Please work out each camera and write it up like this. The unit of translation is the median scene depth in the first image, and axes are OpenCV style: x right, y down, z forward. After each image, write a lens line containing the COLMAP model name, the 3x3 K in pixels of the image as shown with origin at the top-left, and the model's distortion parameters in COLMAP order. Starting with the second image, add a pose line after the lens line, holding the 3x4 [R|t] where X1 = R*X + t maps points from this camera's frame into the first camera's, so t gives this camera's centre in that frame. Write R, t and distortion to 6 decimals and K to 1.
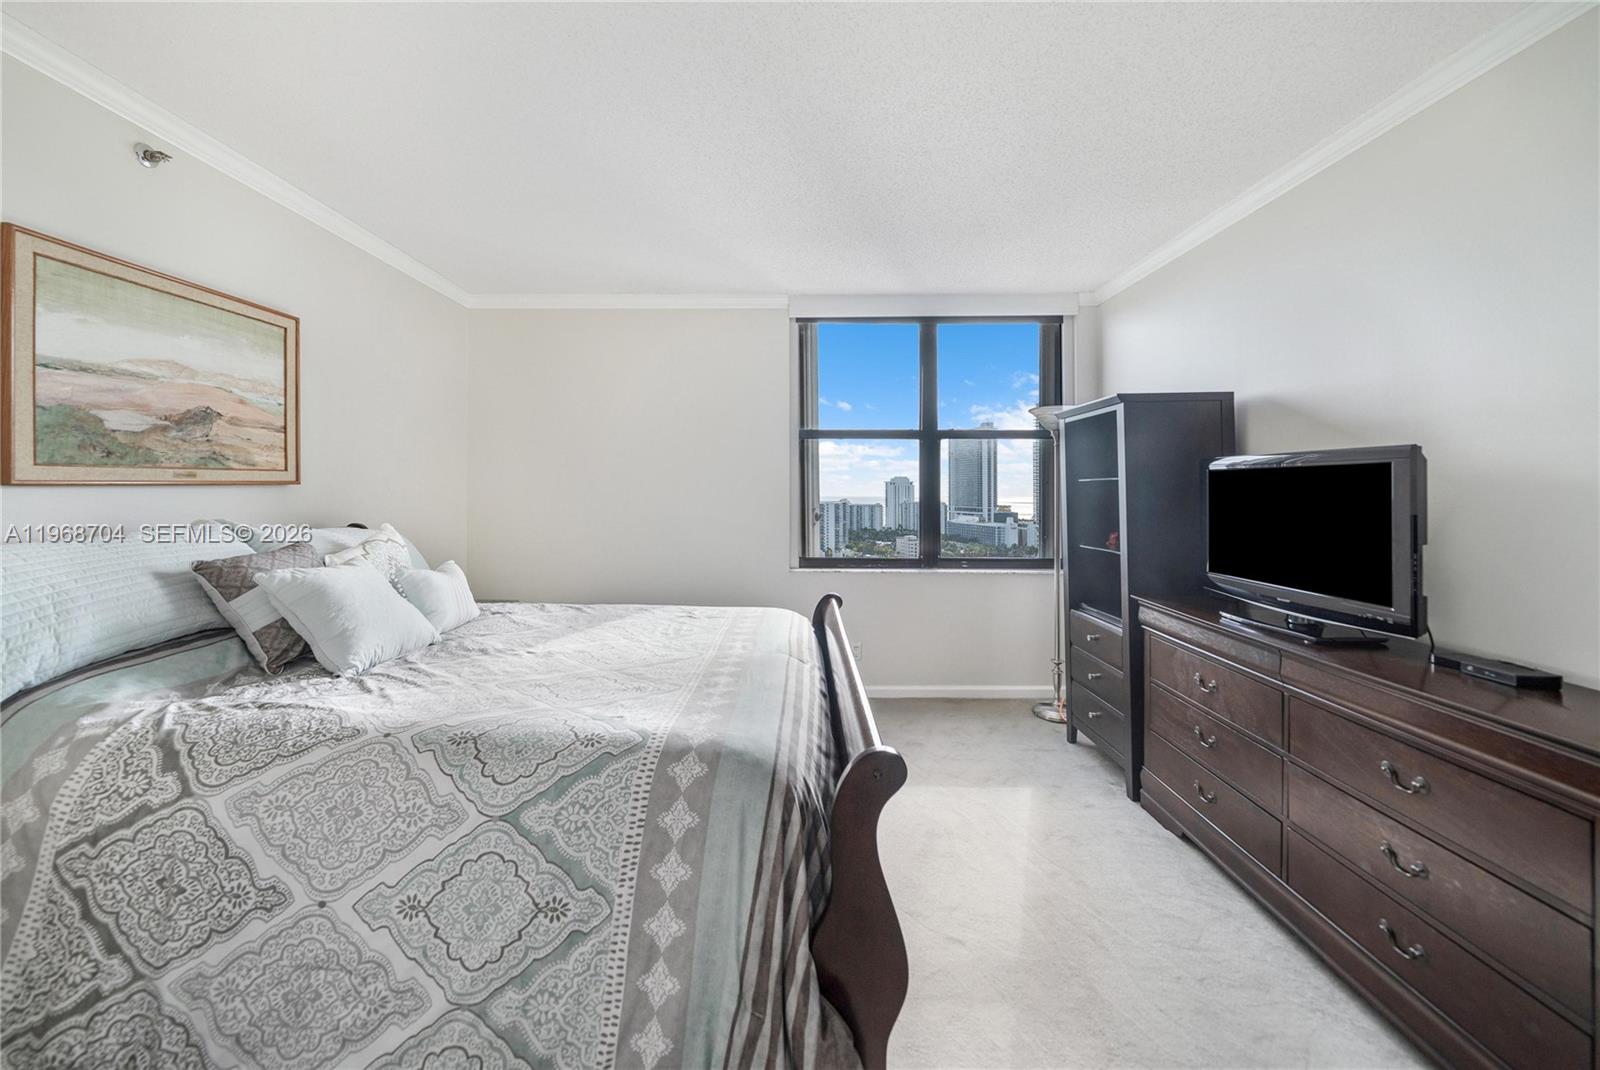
lens RADIAL K [[579.7, 0, 777.2], [0, 579.7, 492.0], [0, 0, 1]] dist [-0.004782, 0.000115]
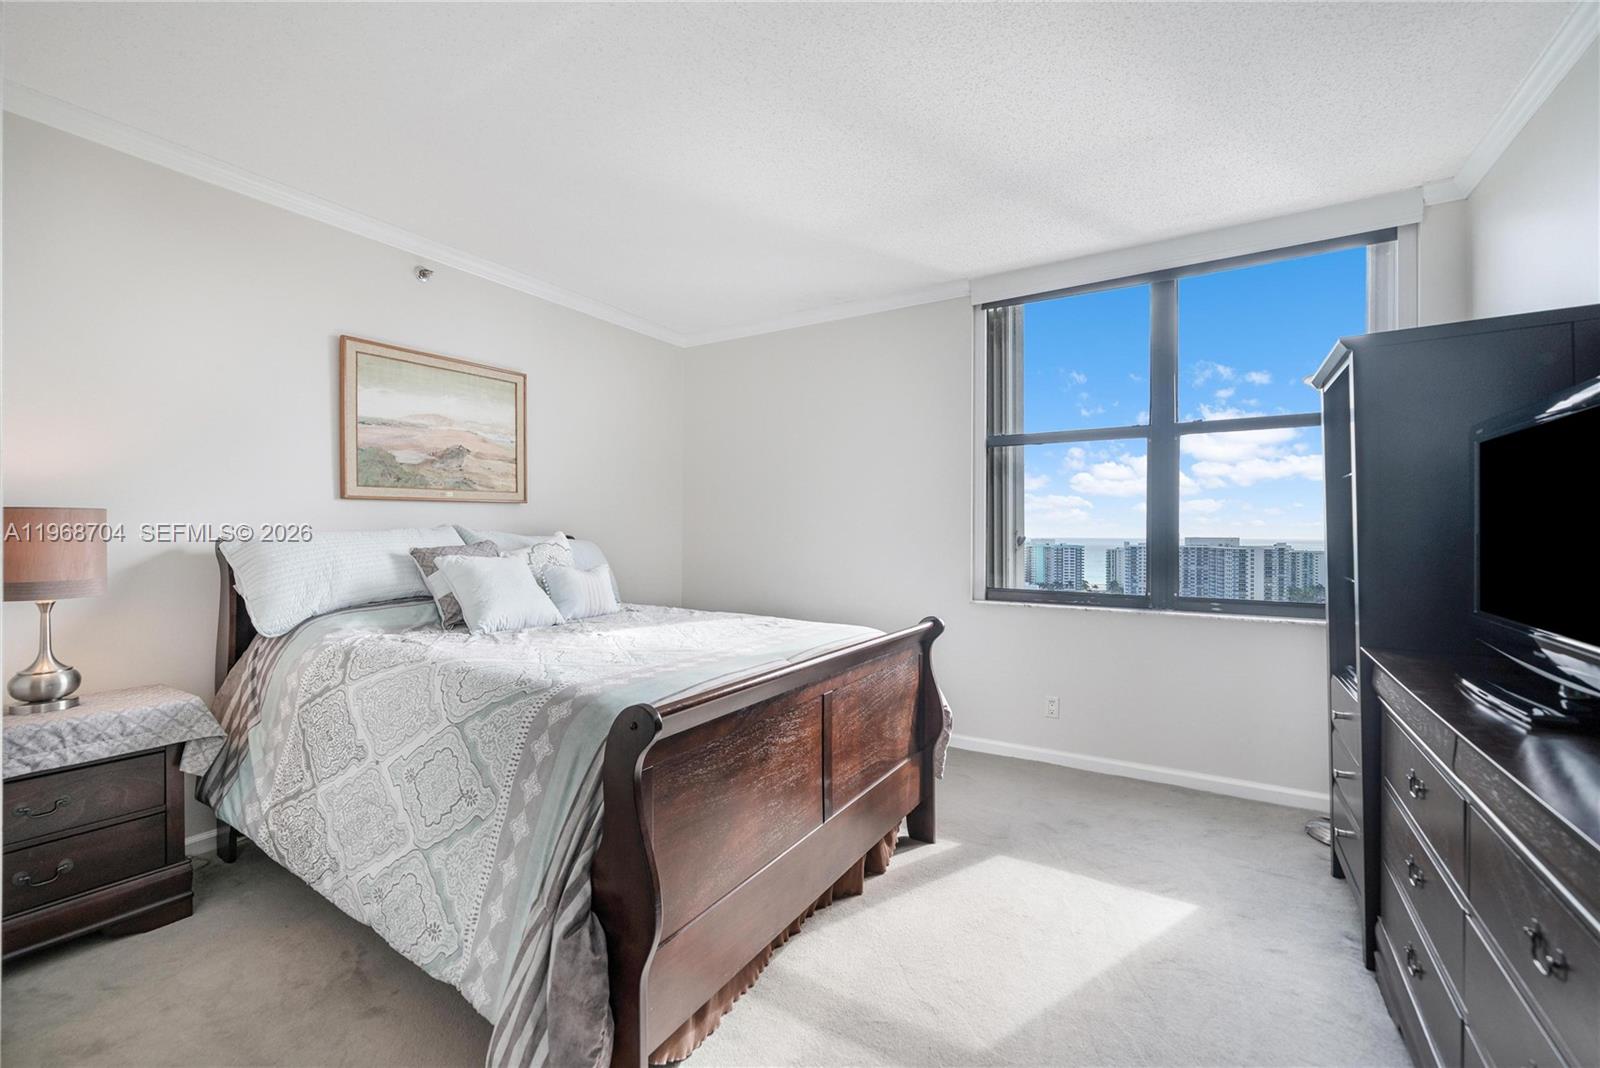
lens RADIAL K [[672.7, 0, 803.9], [0, 672.7, 537.2], [0, 0, 1]] dist [0.000810, -0.000013]
pose [[0.853950, 0.004150, -0.520338, 0.712853], [-0.003336, 0.999991, 0.002501, 0.083949], [0.520344, -0.000400, 0.853957, 0.059148]]
